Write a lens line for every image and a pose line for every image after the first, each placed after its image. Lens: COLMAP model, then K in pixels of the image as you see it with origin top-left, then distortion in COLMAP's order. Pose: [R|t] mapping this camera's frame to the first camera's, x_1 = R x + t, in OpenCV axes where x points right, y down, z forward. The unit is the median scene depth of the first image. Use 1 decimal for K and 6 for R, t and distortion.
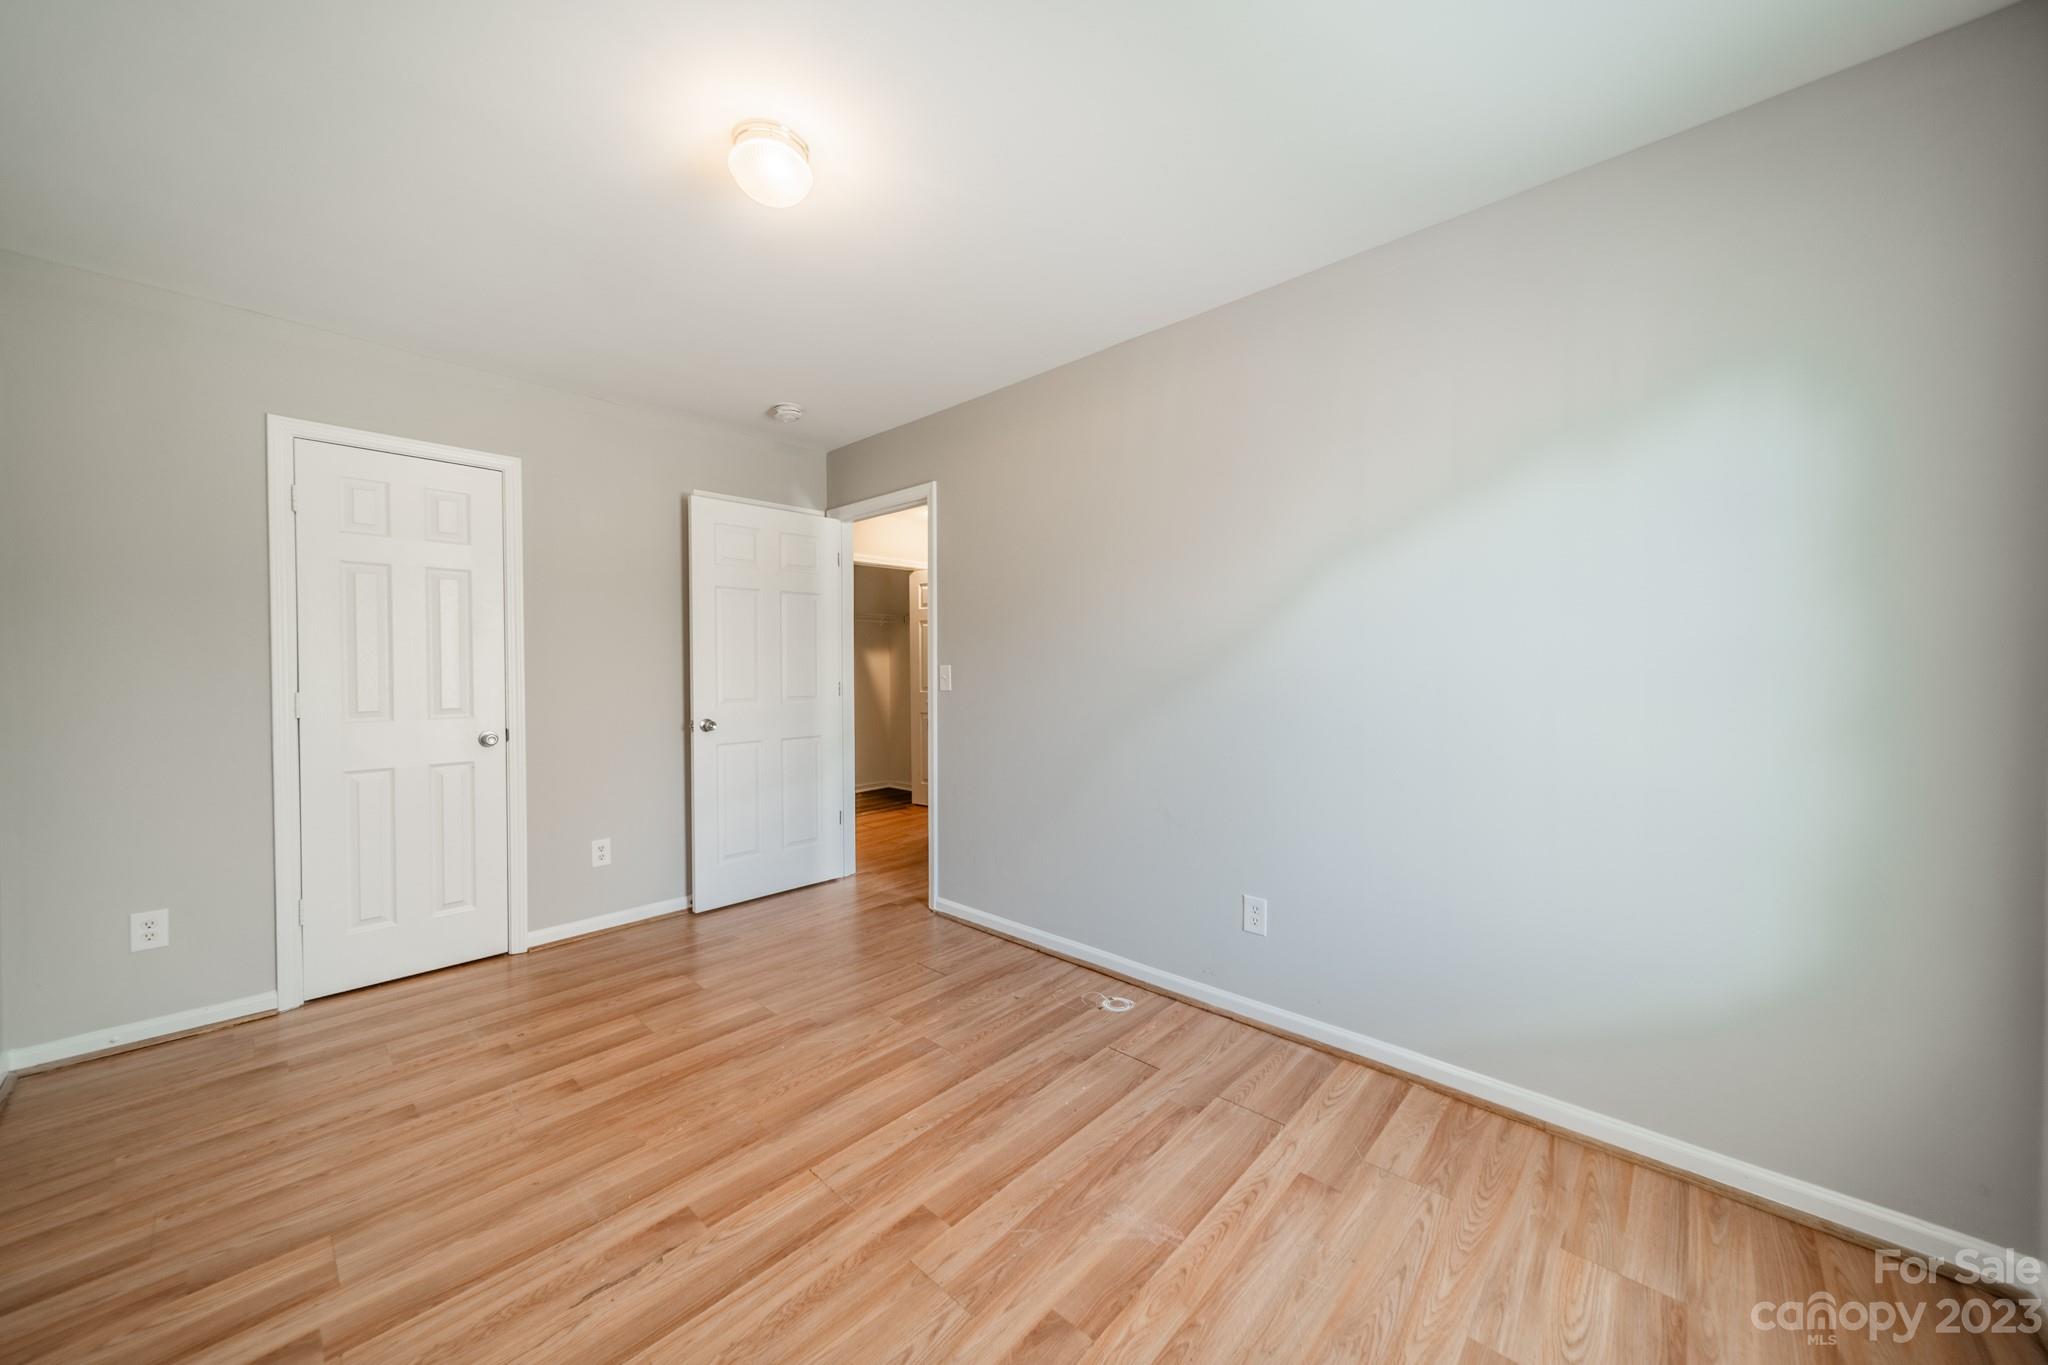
lens RADIAL K [[735.9, 0, 1027.7], [0, 735.9, 668.8], [0, 0, 1]] dist [0.006932, -0.000098]
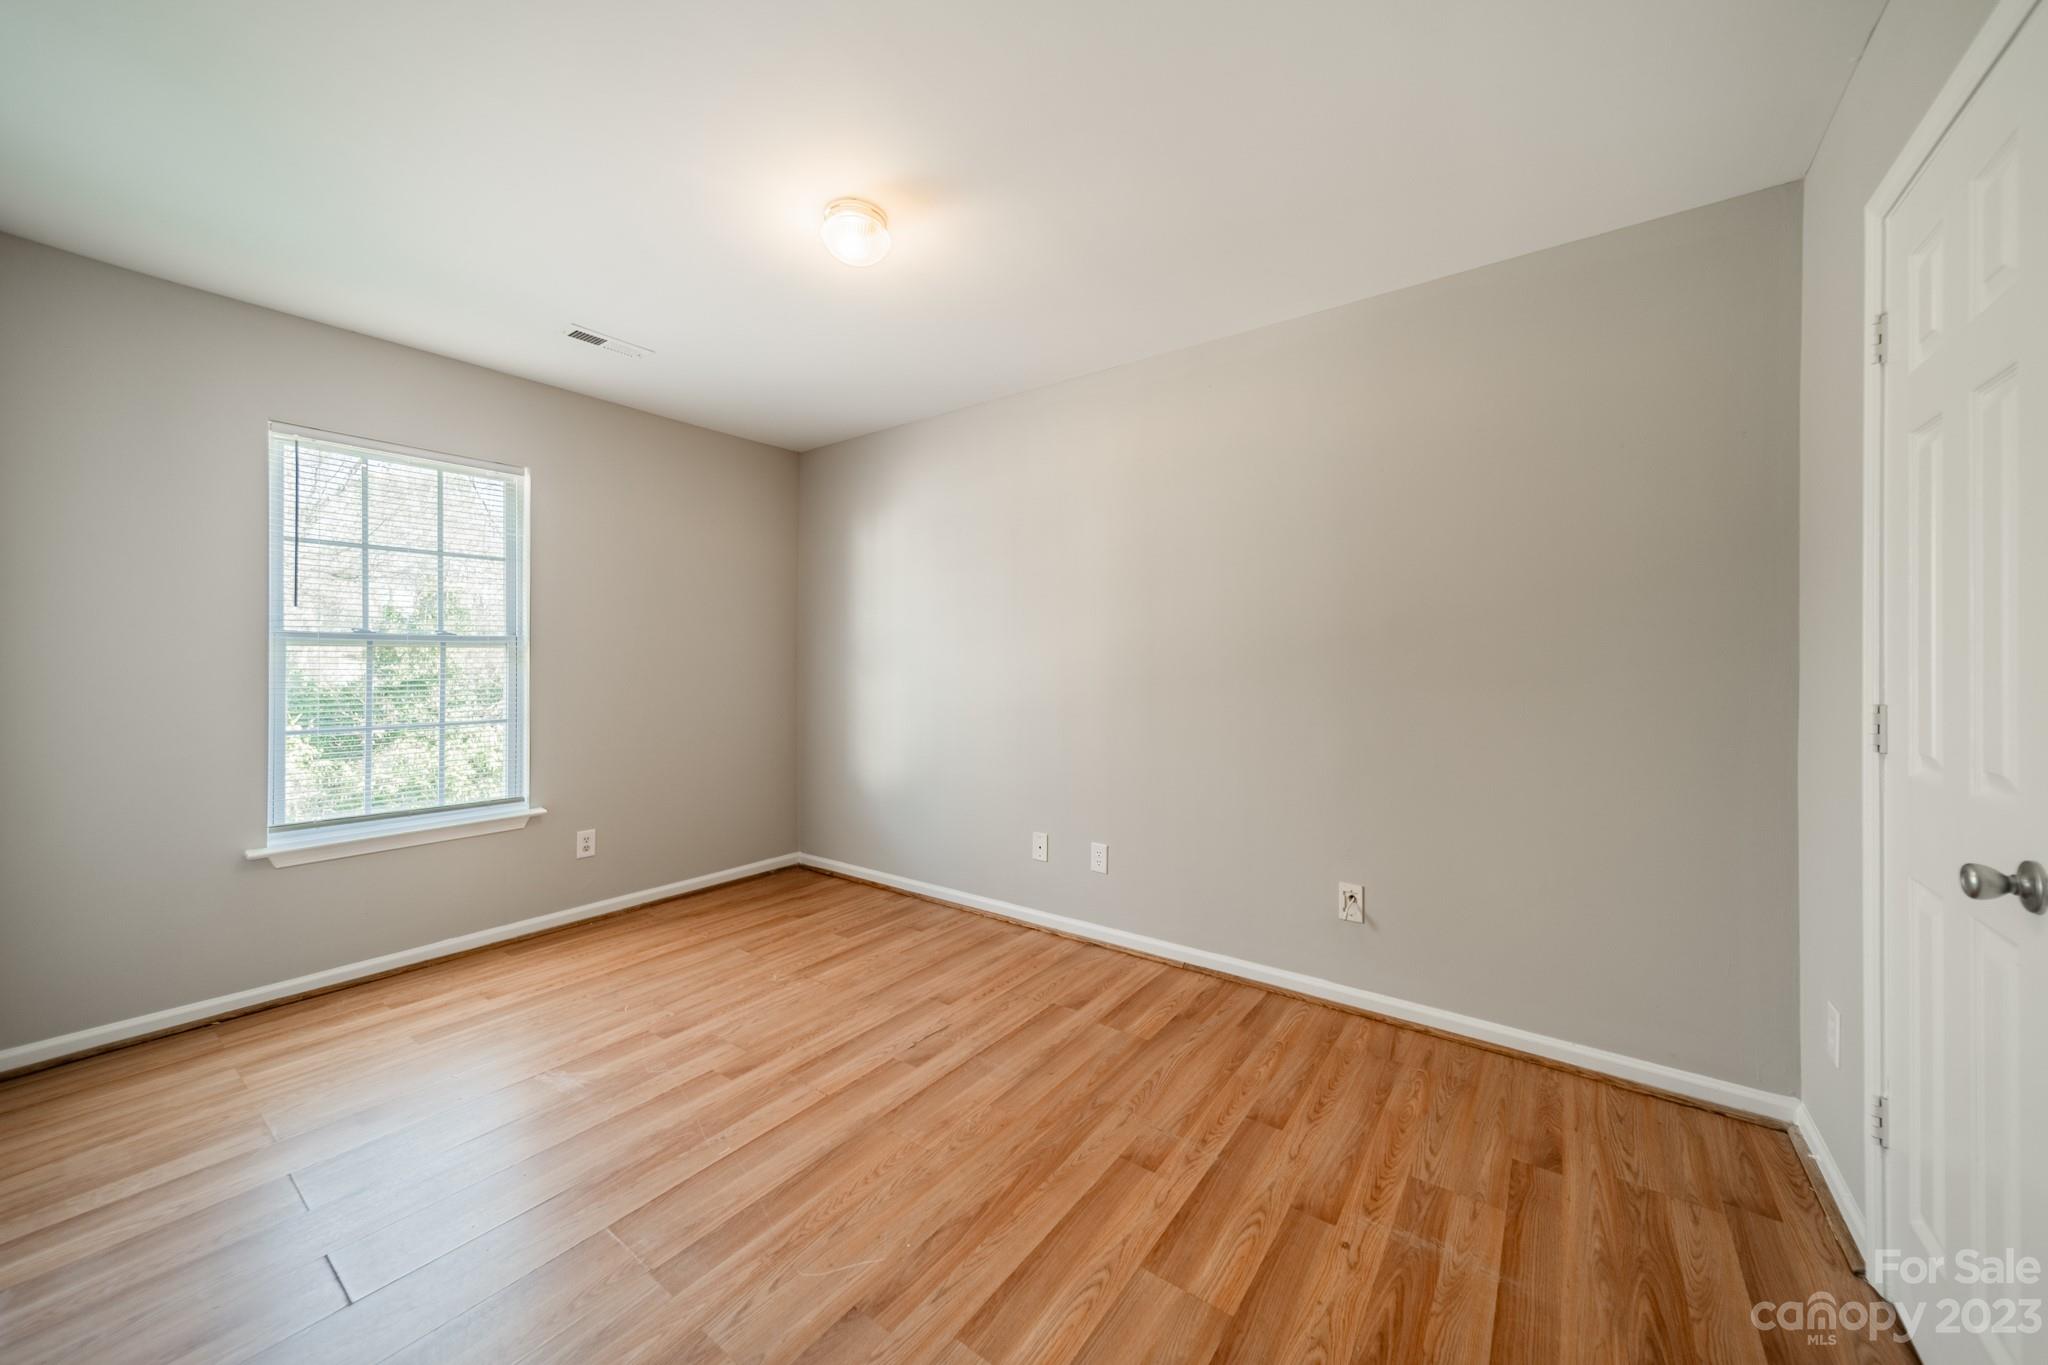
lens RADIAL K [[735.9, 0, 1027.7], [0, 735.9, 668.8], [0, 0, 1]] dist [0.006932, -0.000098]
pose [[-0.994235, 0.005409, -0.107086, -0.440156], [0.004375, 0.999942, 0.009885, 0.003472], [0.107133, 0.009360, -0.994201, 1.965049]]
